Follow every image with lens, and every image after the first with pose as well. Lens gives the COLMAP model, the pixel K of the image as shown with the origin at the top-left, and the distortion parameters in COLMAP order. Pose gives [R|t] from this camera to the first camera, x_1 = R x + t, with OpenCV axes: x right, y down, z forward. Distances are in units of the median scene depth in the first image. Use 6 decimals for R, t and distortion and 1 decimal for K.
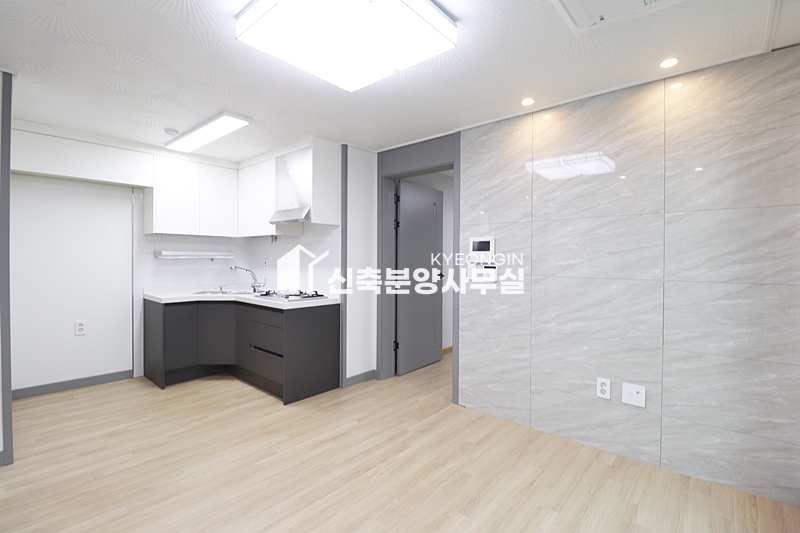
lens RADIAL K [[366.4, 0, 399.2], [0, 366.4, 266.8], [0, 0, 1]] dist [-0.016403, -0.006439]
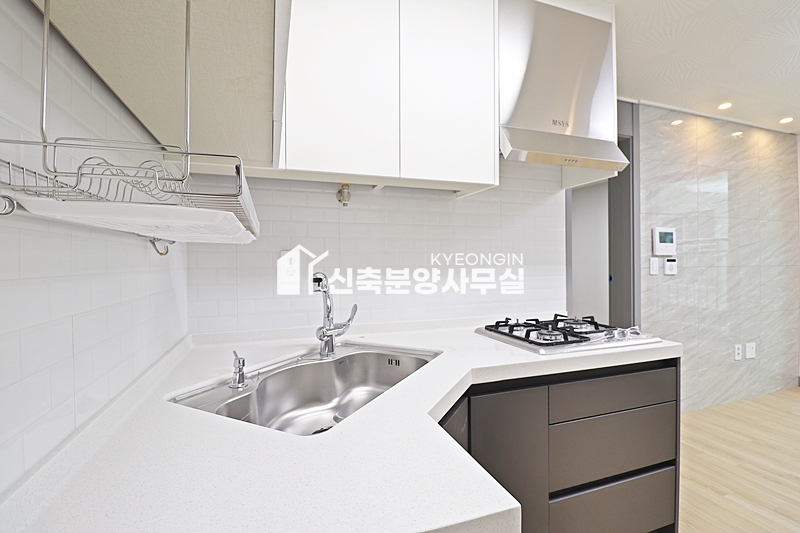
lens RADIAL K [[366.4, 0, 397.1], [0, 366.4, 266.7], [0, 0, 1]] dist [-0.016403, -0.006439]
pose [[0.502345, -0.019523, 0.864447, -0.936735], [0.029094, 0.999561, 0.005667, -0.007787], [-0.864178, 0.022303, 0.502692, 1.158900]]
